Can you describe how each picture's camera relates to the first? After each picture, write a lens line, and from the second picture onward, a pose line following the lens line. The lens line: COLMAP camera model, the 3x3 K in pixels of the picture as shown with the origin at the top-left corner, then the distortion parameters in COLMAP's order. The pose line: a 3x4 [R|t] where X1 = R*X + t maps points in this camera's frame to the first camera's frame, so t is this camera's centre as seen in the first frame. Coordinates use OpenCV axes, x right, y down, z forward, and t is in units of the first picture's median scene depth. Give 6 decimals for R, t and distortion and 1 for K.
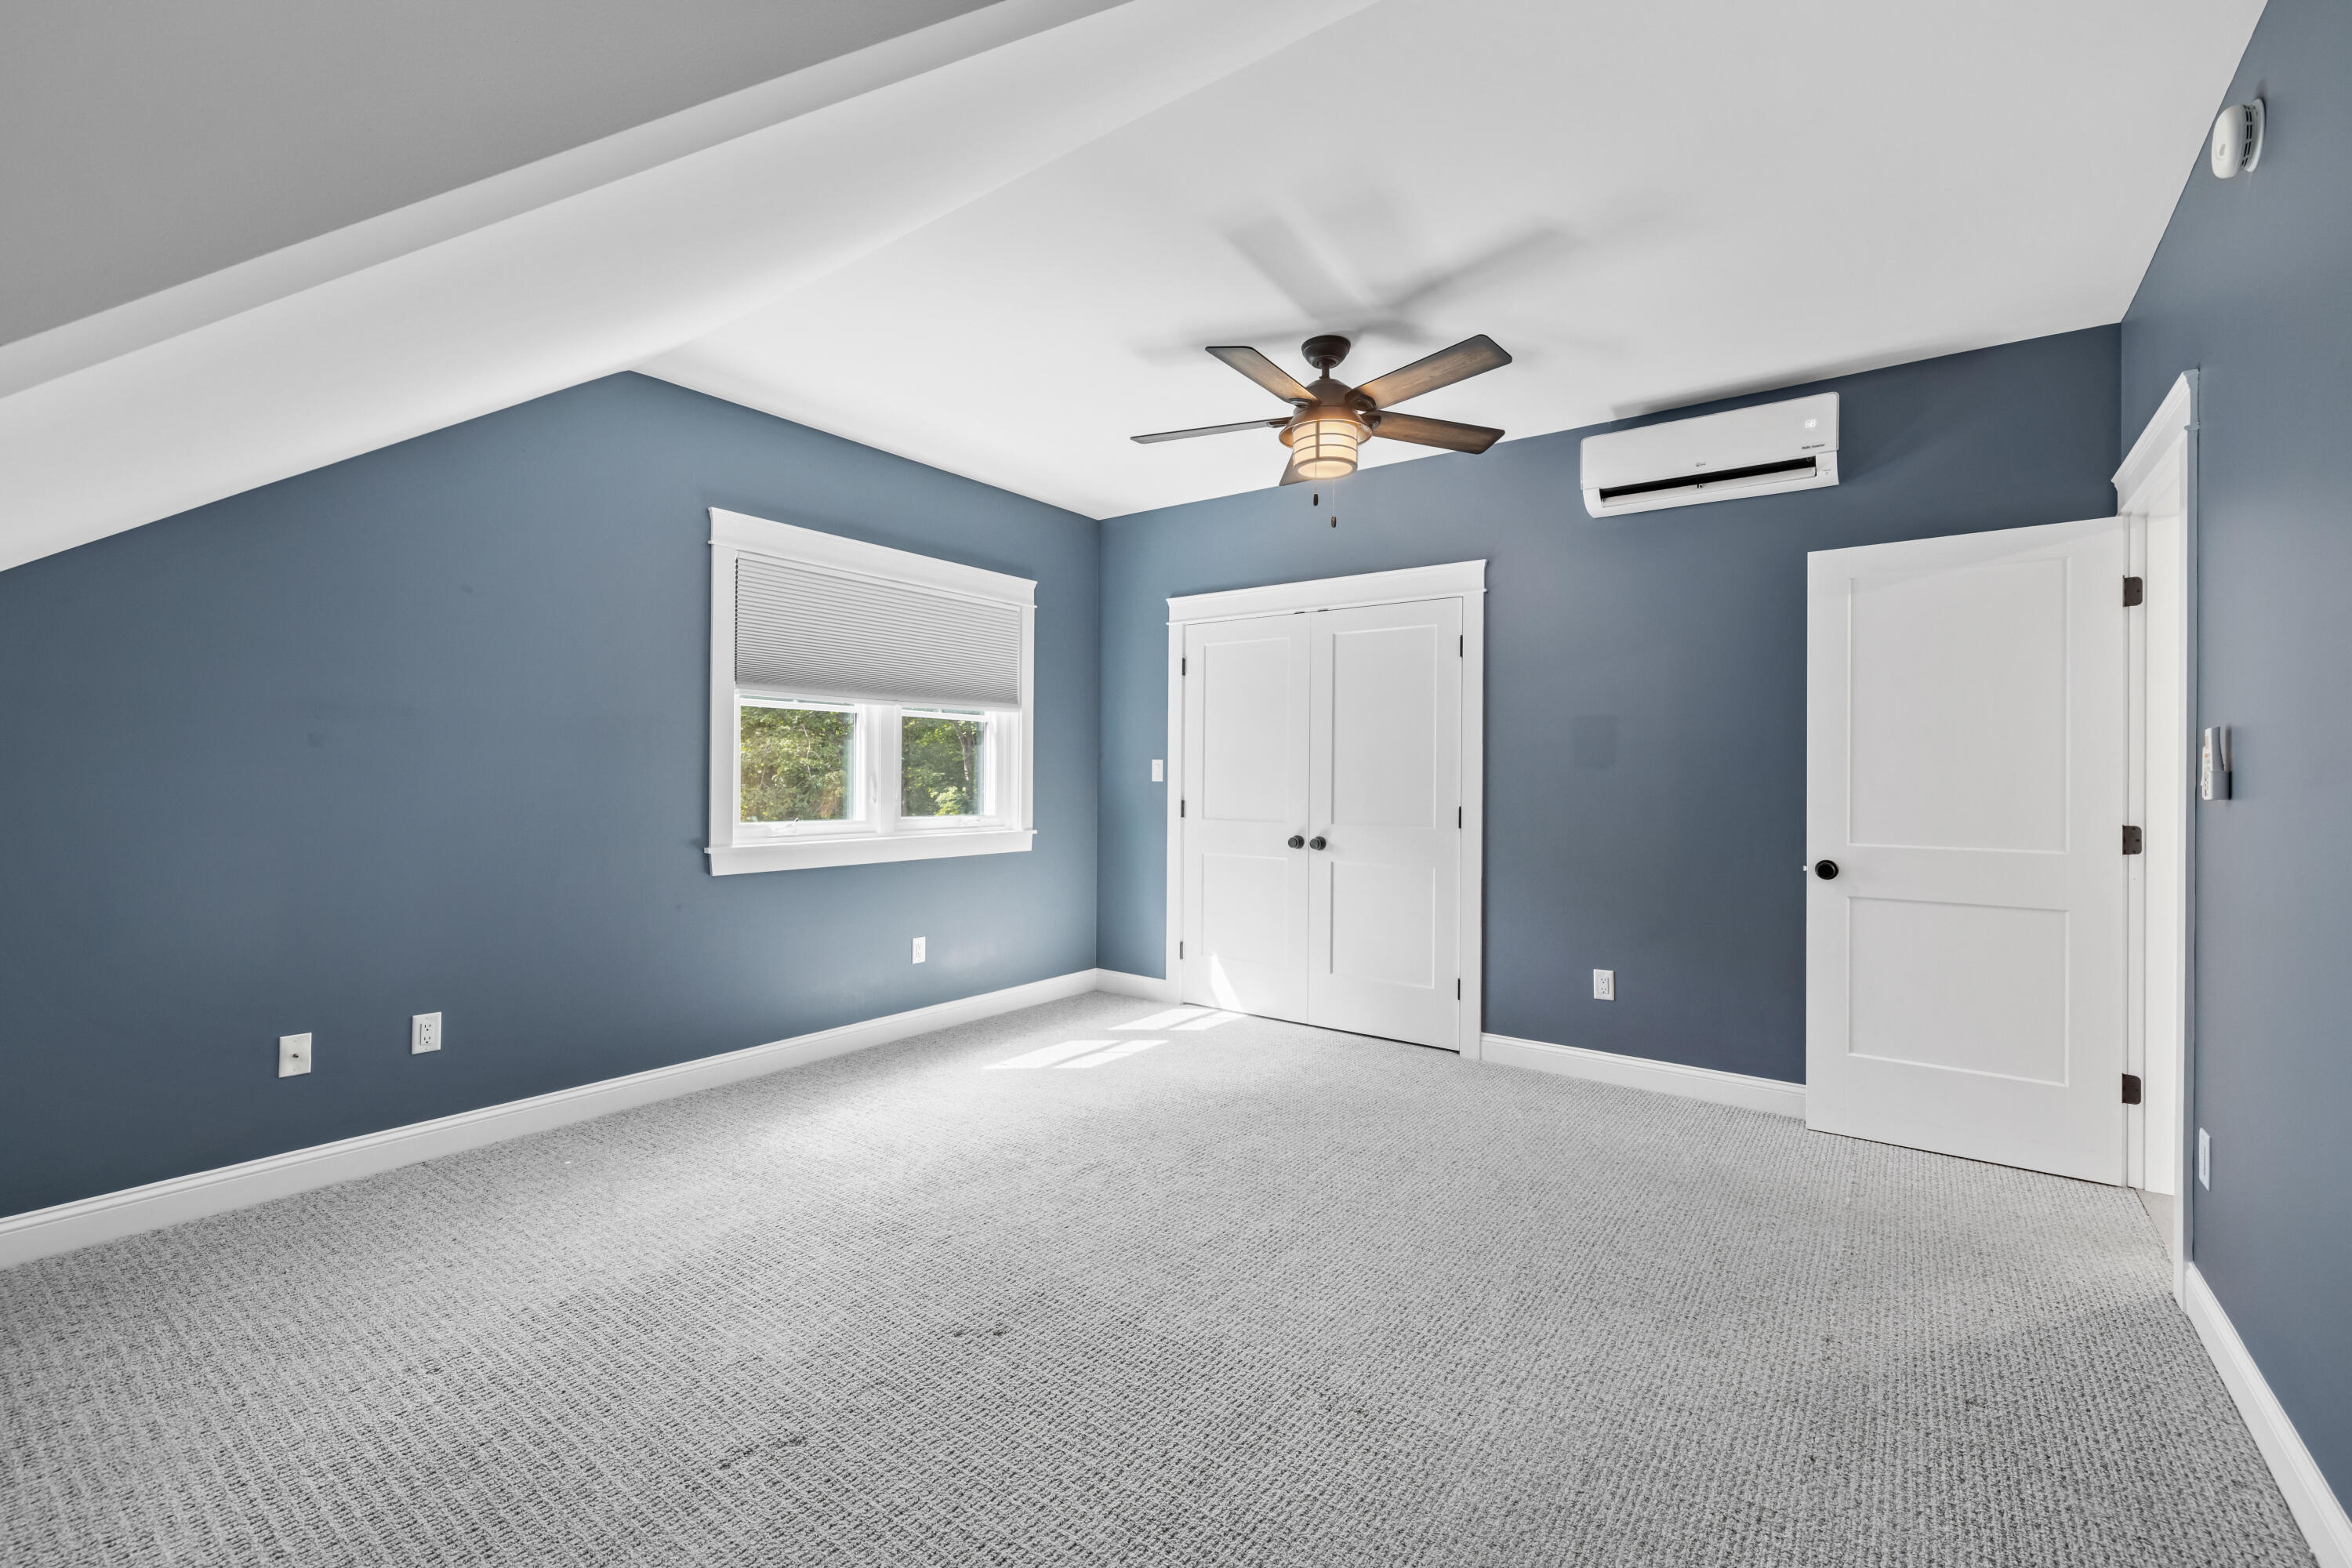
lens RADIAL K [[992.8, 0, 1163.7], [0, 992.8, 781.7], [0, 0, 1]] dist [-0.003555, 0.001190]
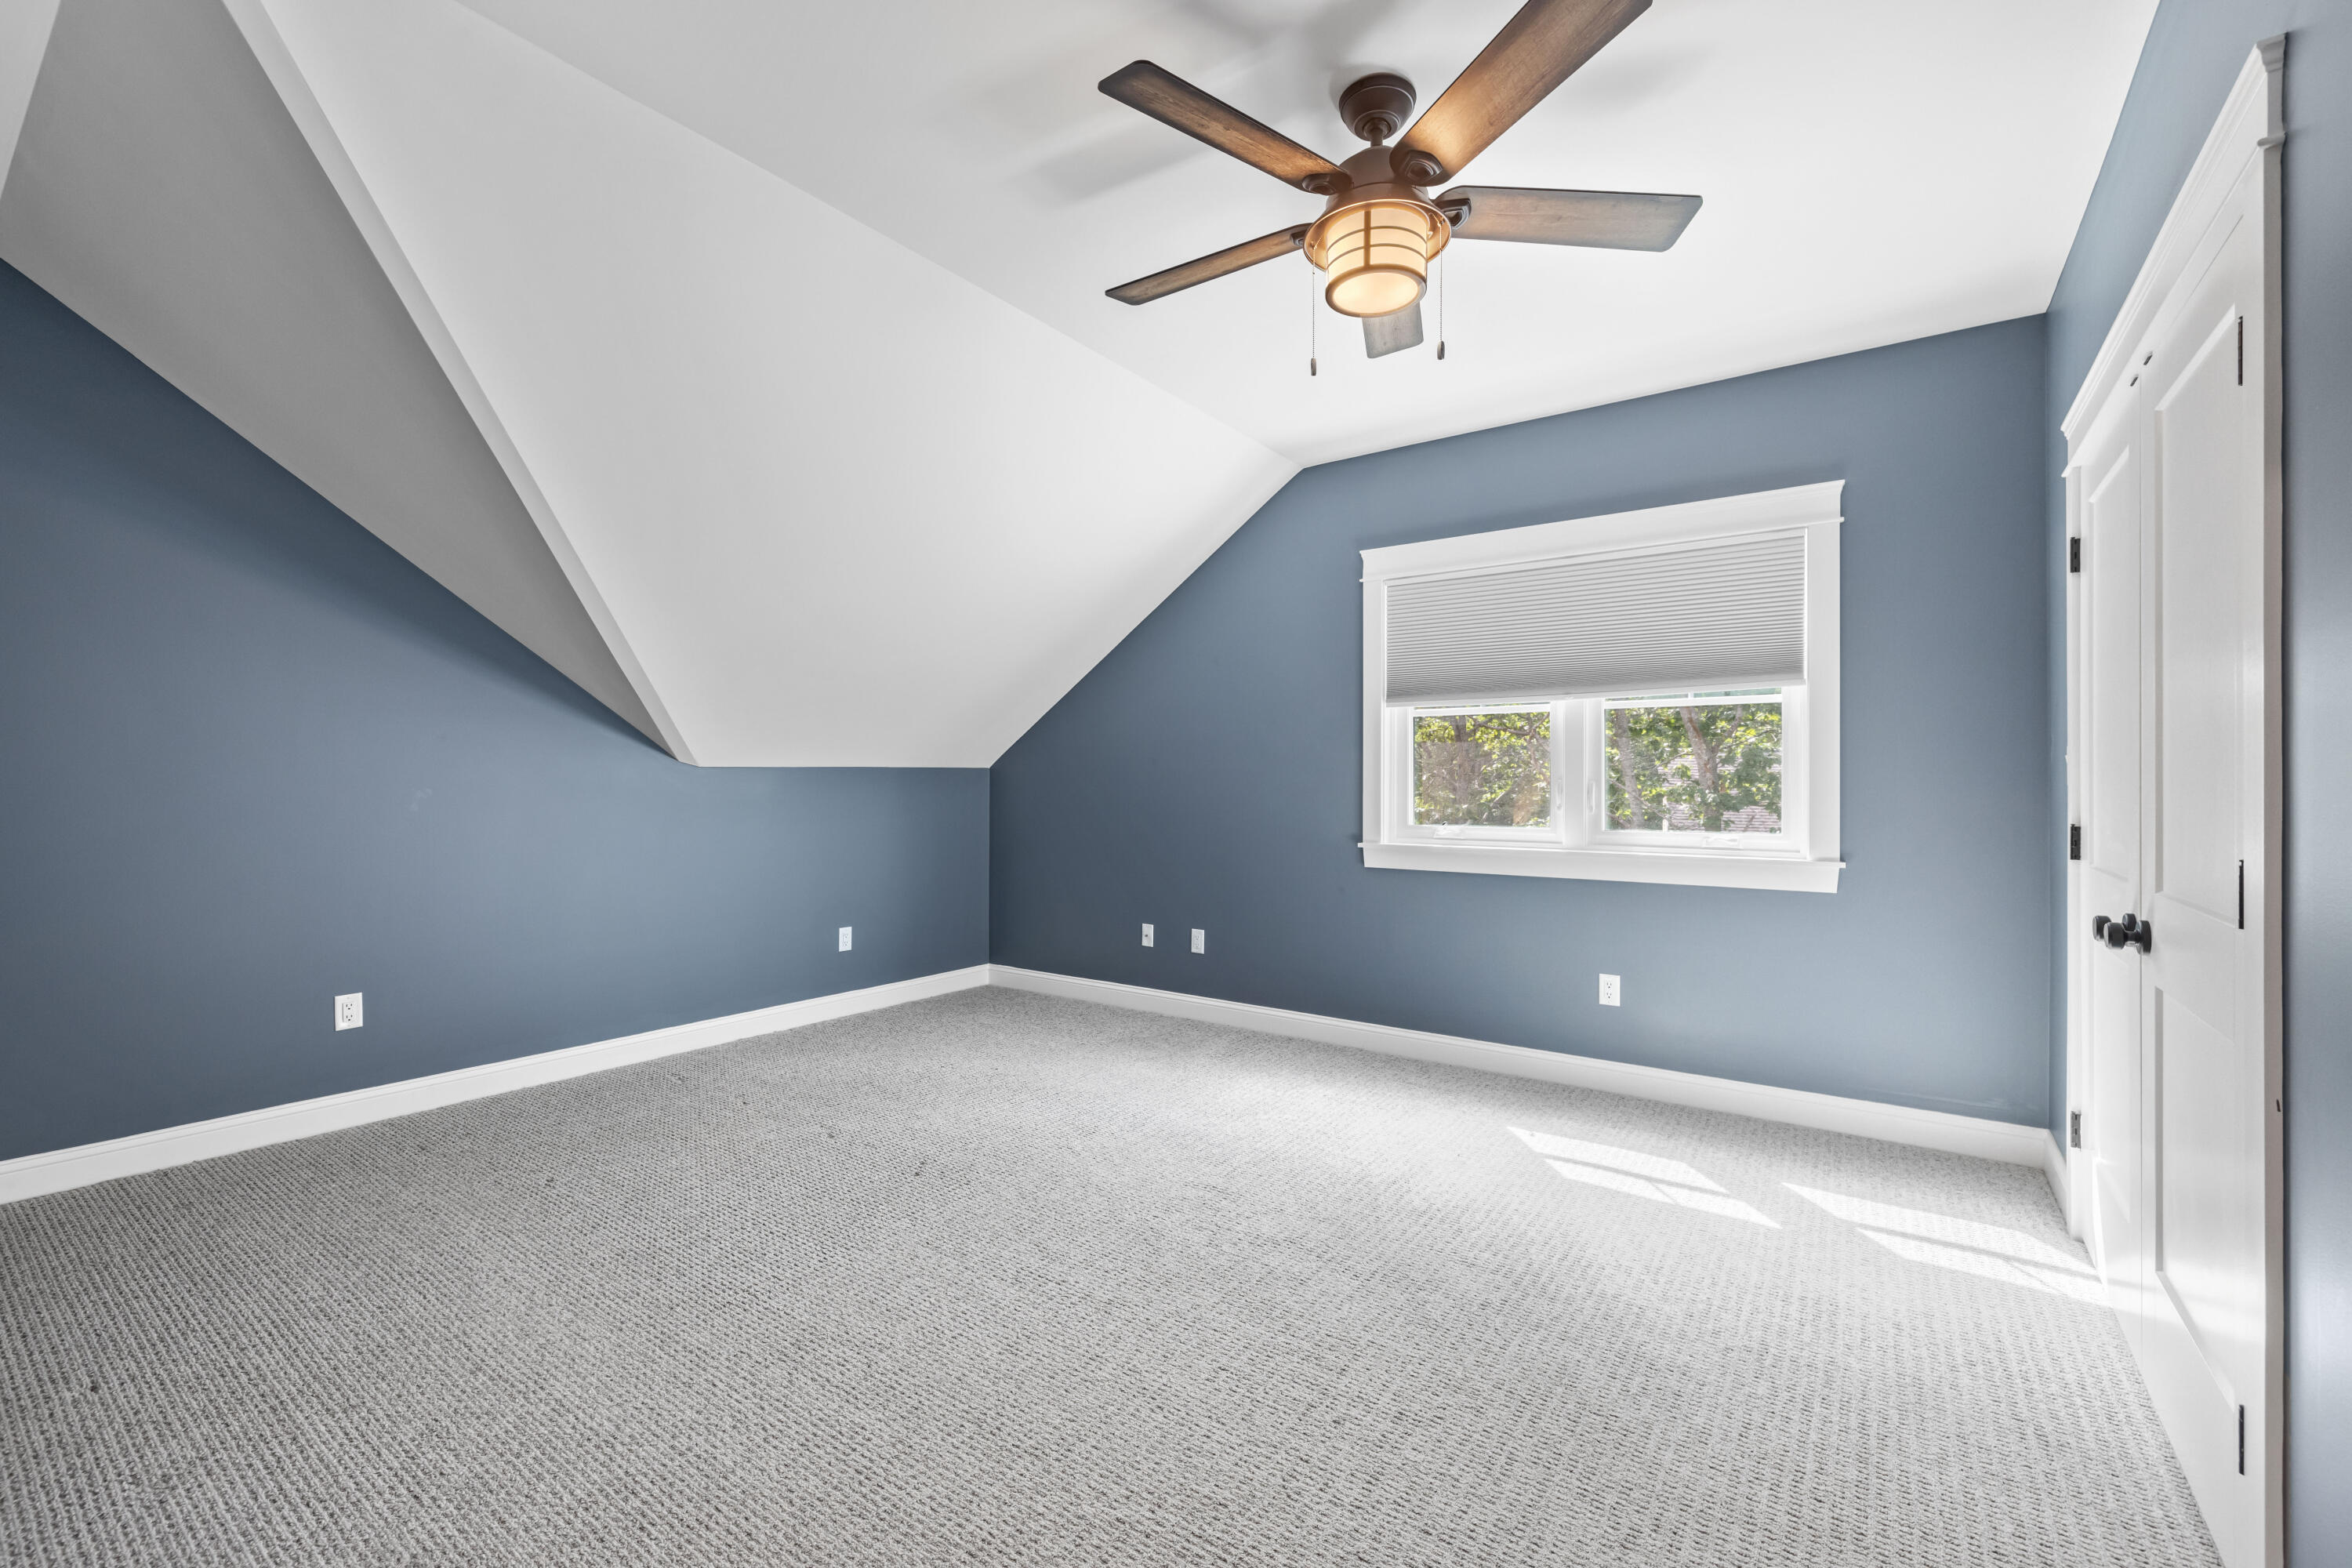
lens RADIAL K [[992.8, 0, 1161.4], [0, 992.8, 780.8], [0, 0, 1]] dist [-0.003555, 0.001190]
pose [[0.011638, -0.004156, -0.999924, 0.663816], [-0.003543, 0.999985, -0.004197, -0.000492], [0.999926, 0.003591, 0.011623, 0.701960]]
